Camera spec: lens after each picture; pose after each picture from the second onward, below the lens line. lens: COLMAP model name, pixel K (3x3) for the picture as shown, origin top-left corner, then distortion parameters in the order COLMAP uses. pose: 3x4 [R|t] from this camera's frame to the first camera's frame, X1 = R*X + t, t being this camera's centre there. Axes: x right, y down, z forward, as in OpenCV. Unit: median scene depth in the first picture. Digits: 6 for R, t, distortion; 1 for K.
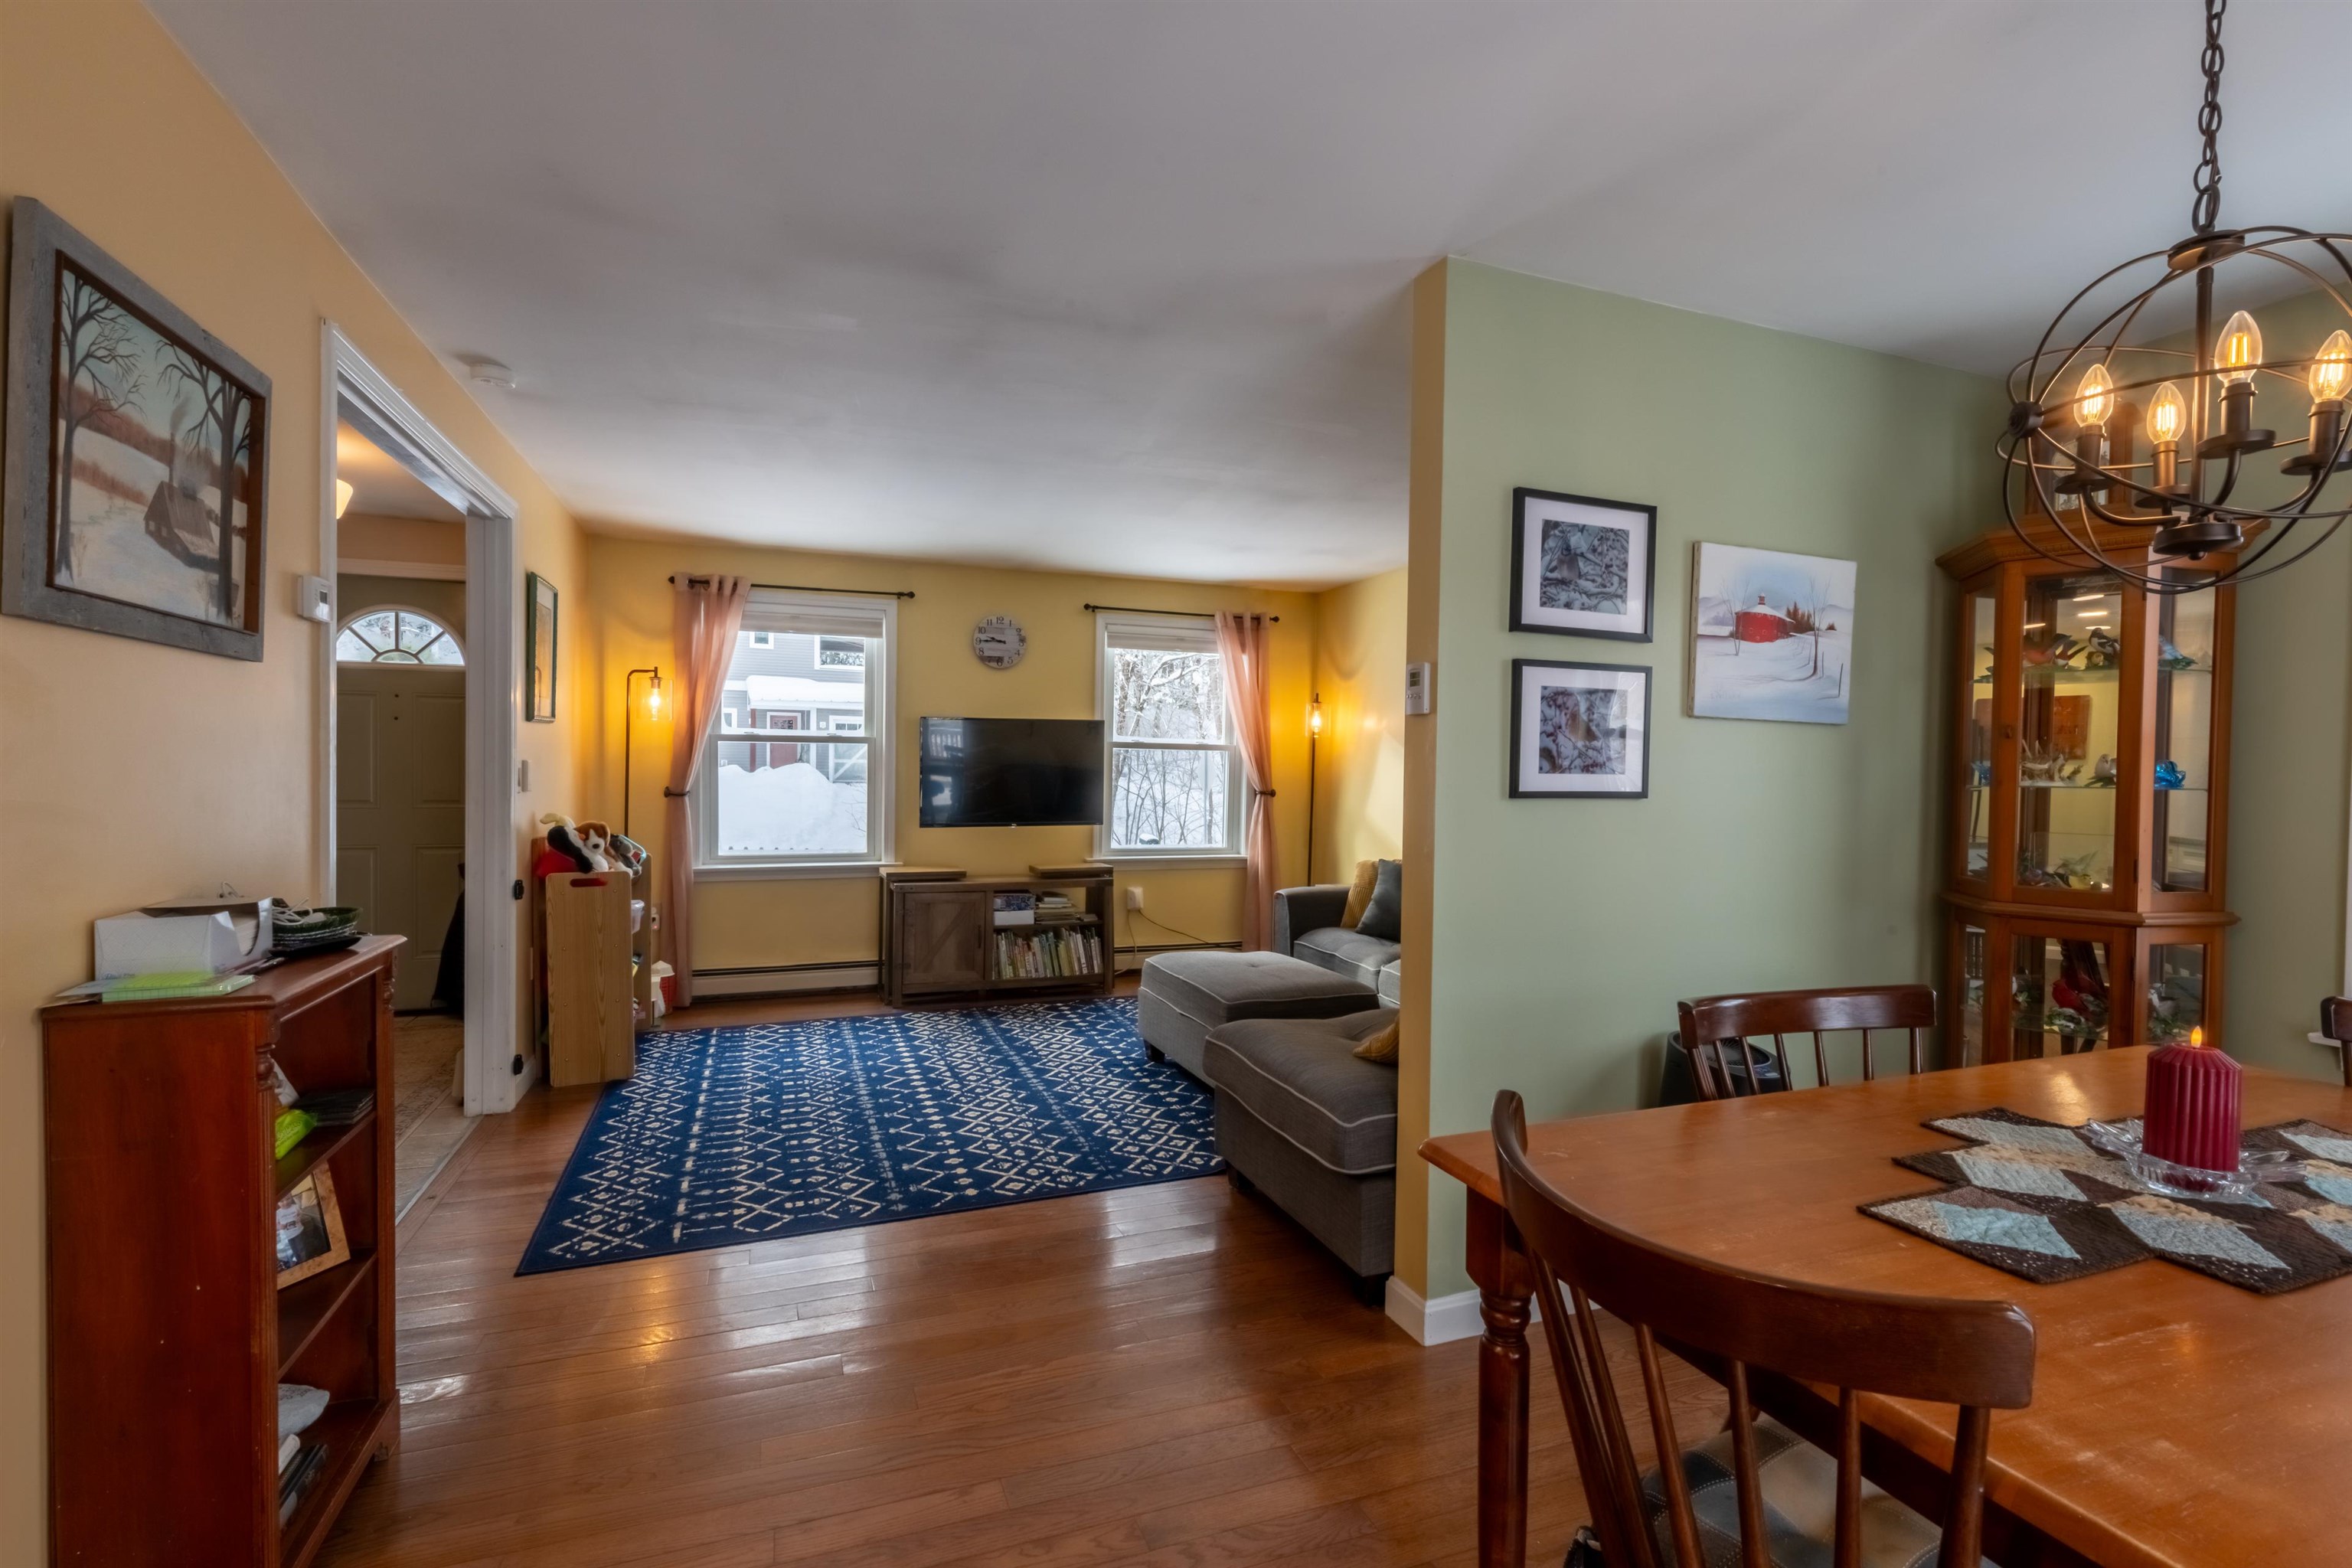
lens RADIAL K [[1083.3, 0, 1177.1], [0, 1083.3, 783.6], [0, 0, 1]] dist [0.001147, -0.000983]
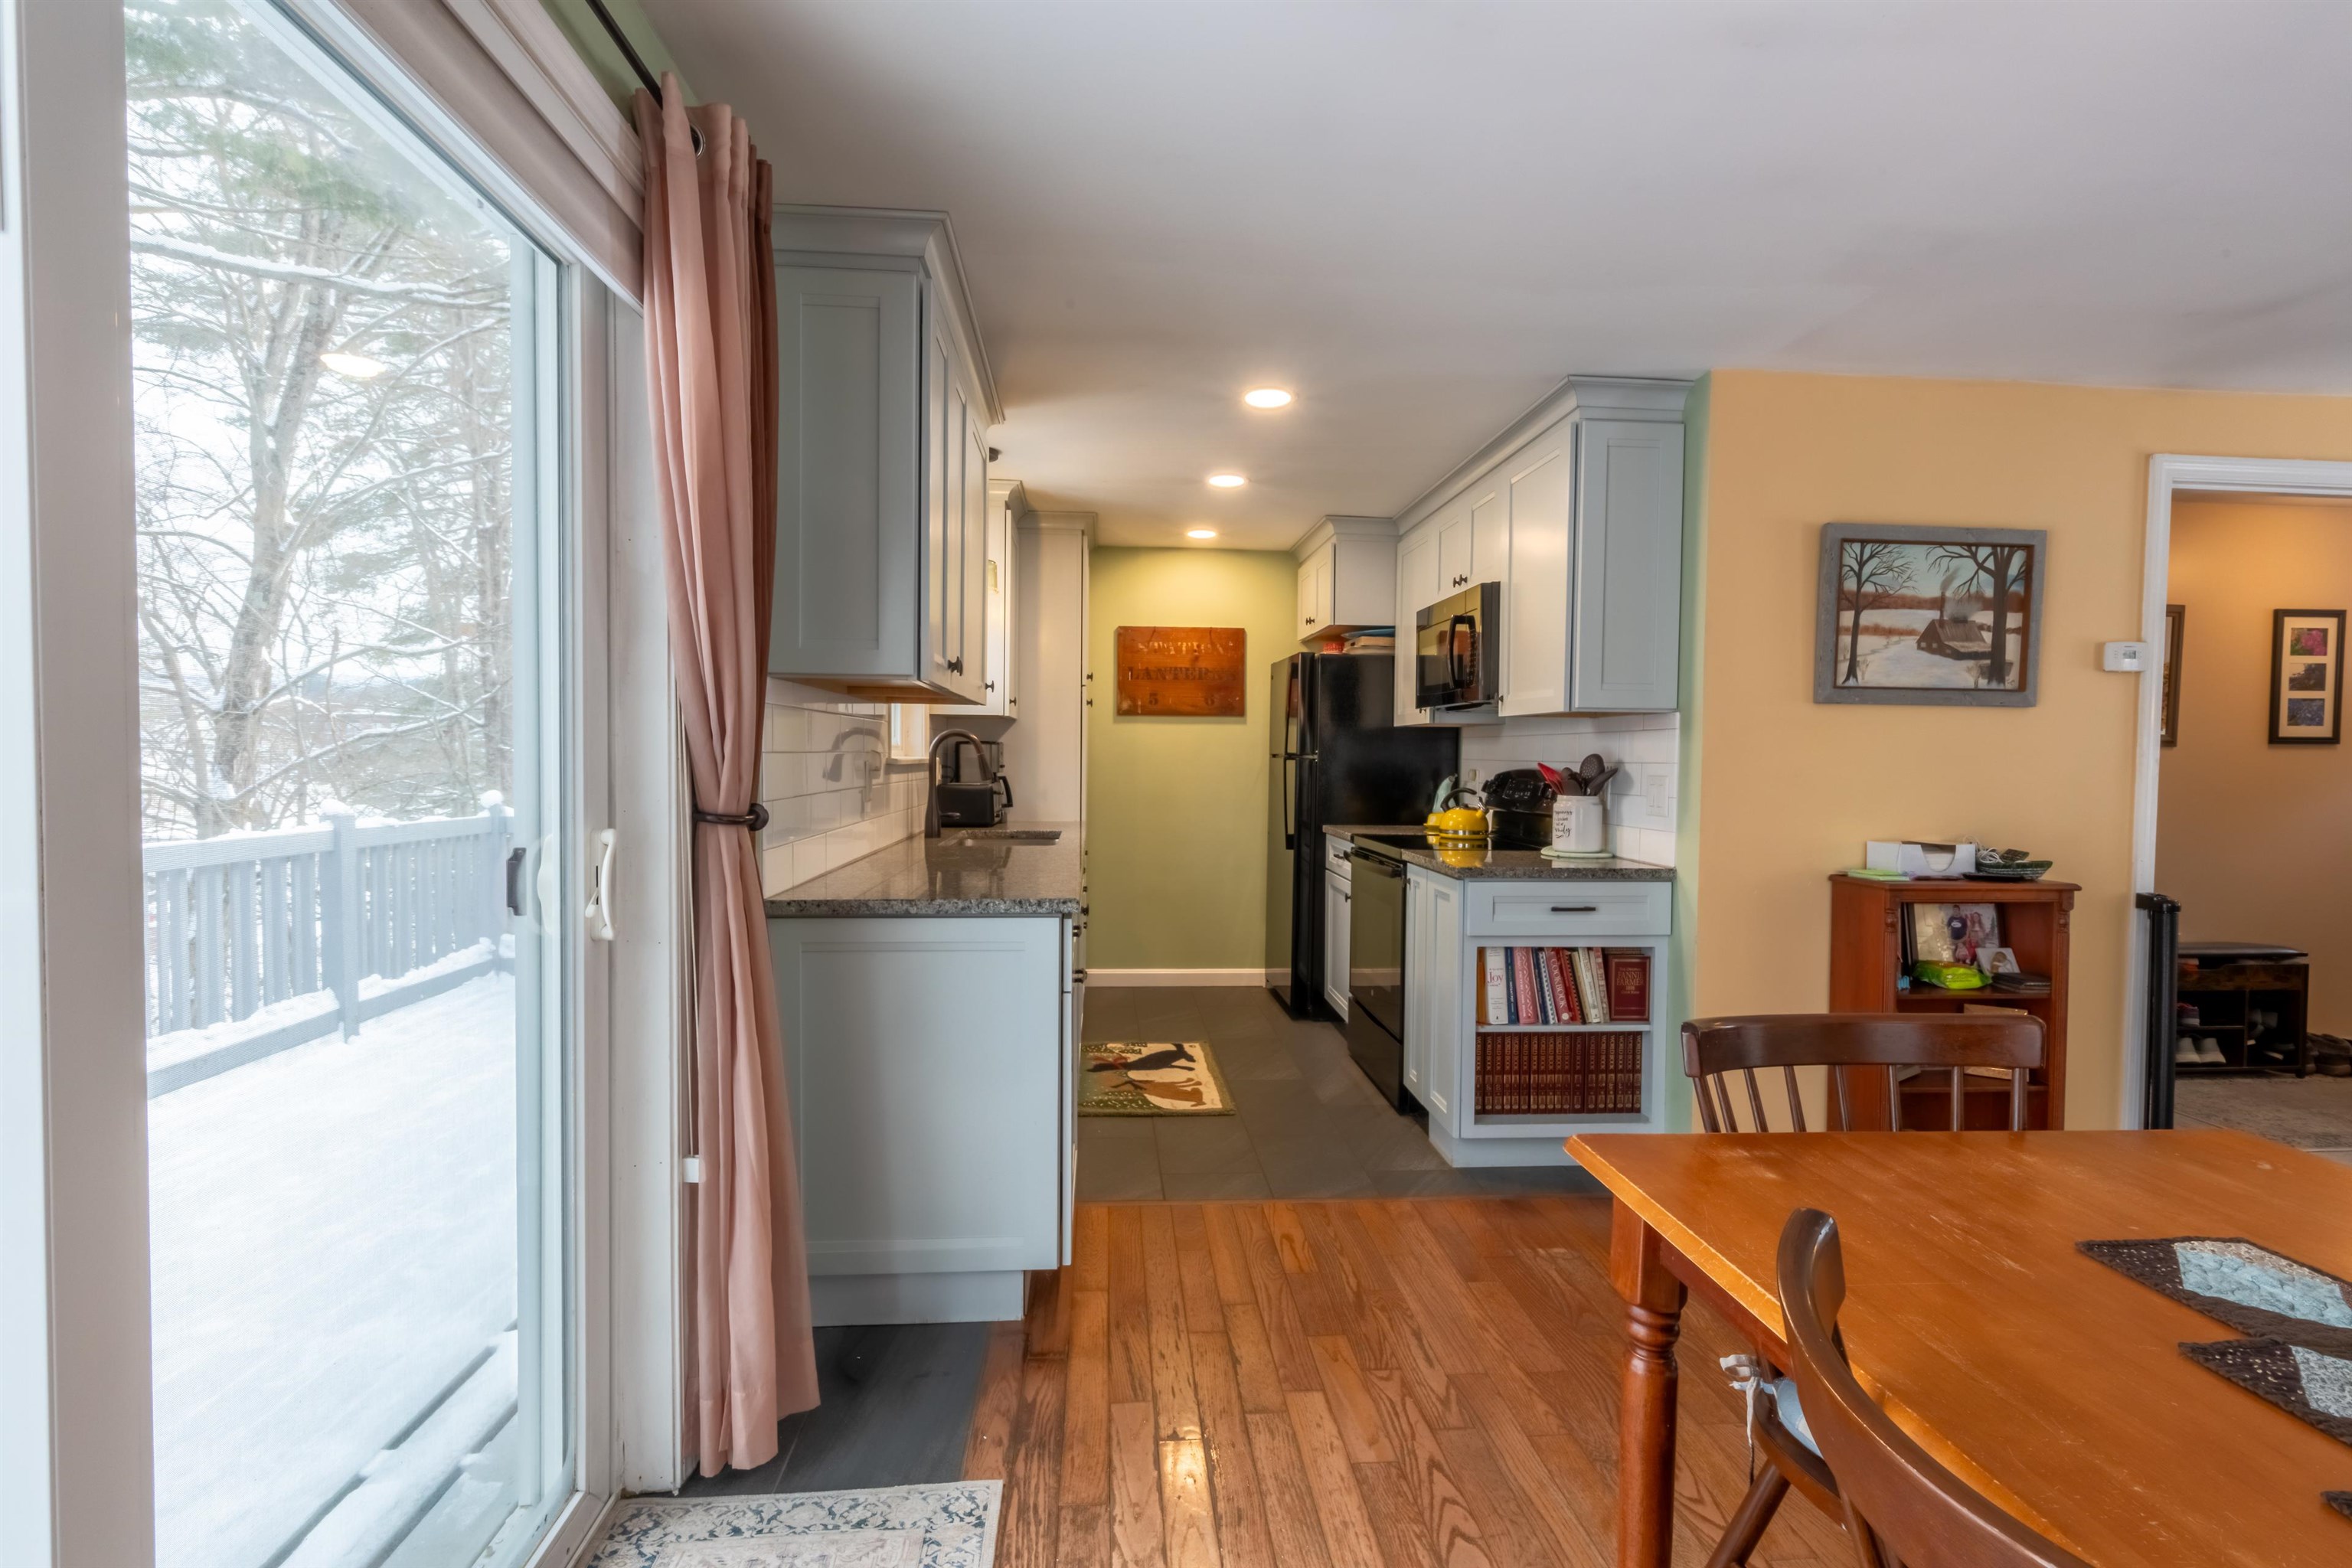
lens RADIAL K [[1083.3, 0, 1187.2], [0, 1083.3, 786.3], [0, 0, 1]] dist [0.001147, -0.000983]
pose [[-0.276305, 0.013390, -0.960977, 0.614306], [-0.031830, 0.999227, 0.023075, 0.005342], [0.960543, 0.036964, -0.275665, 0.135777]]
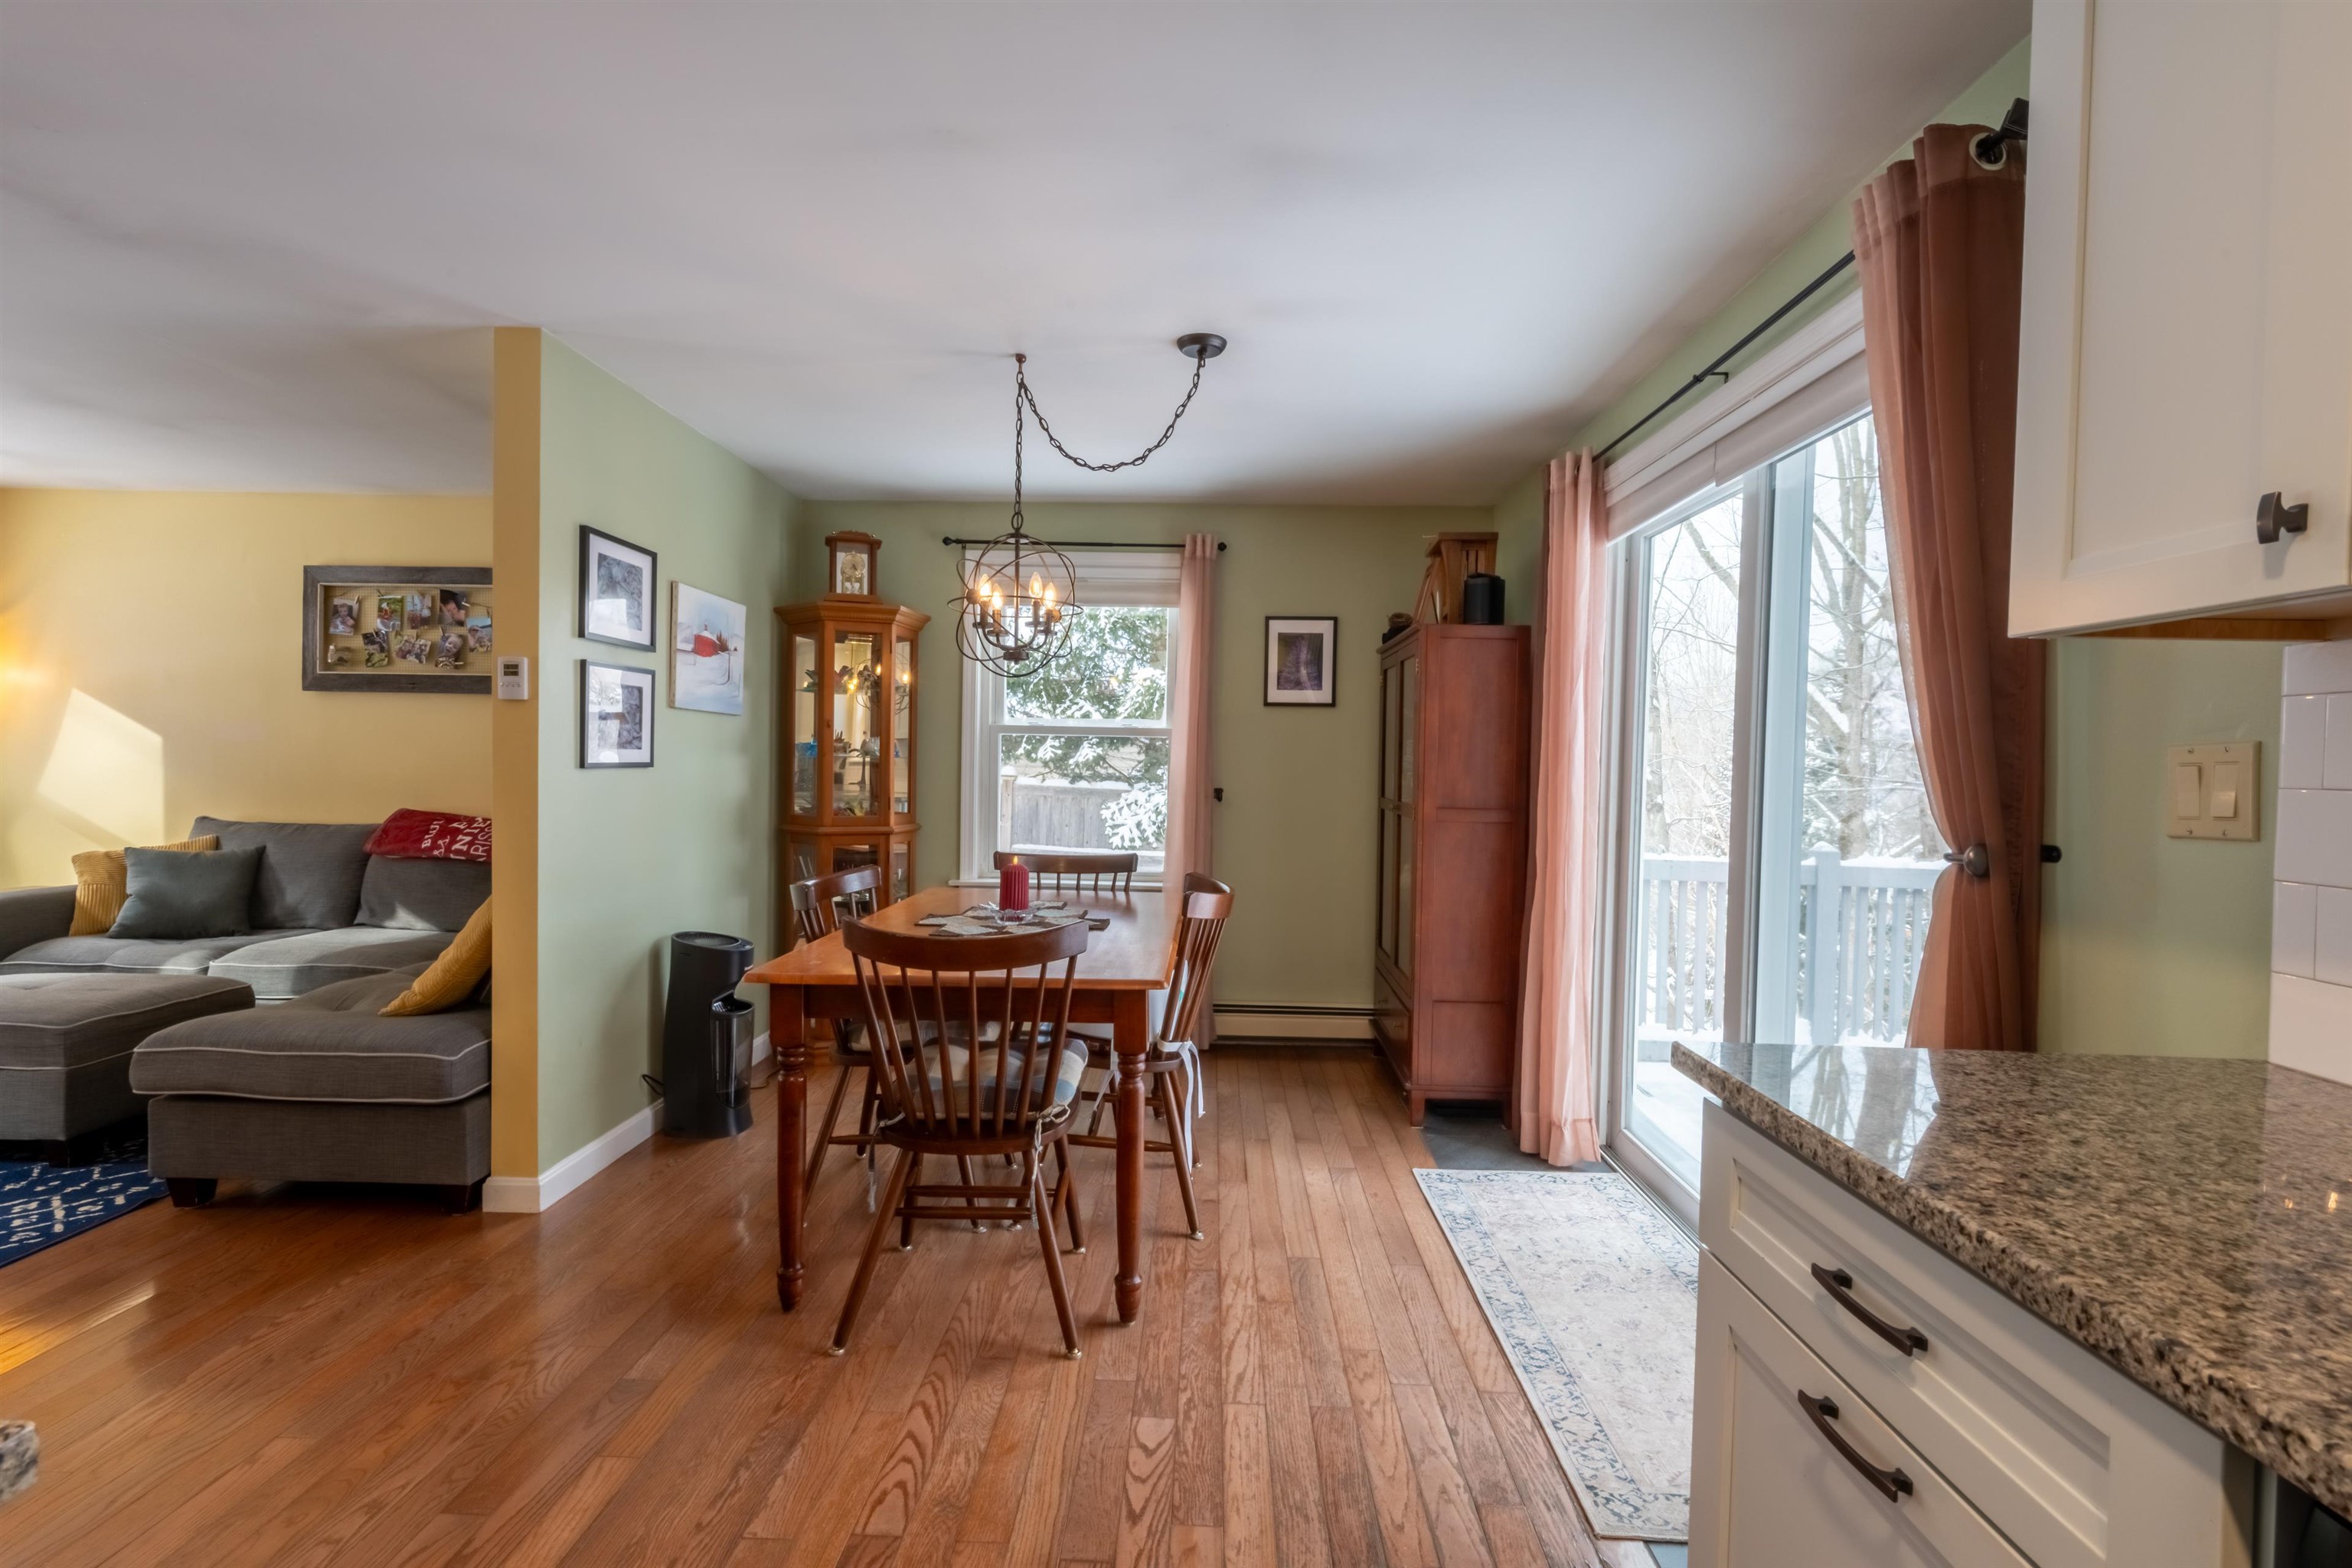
lens RADIAL K [[1083.3, 0, 1196.5], [0, 1083.3, 797.6], [0, 0, 1]] dist [0.001147, -0.000983]
pose [[0.369689, -0.041717, 0.928219, -0.435106], [0.002688, 0.999035, 0.043829, -0.004352], [-0.929152, -0.013708, 0.369444, -0.103742]]
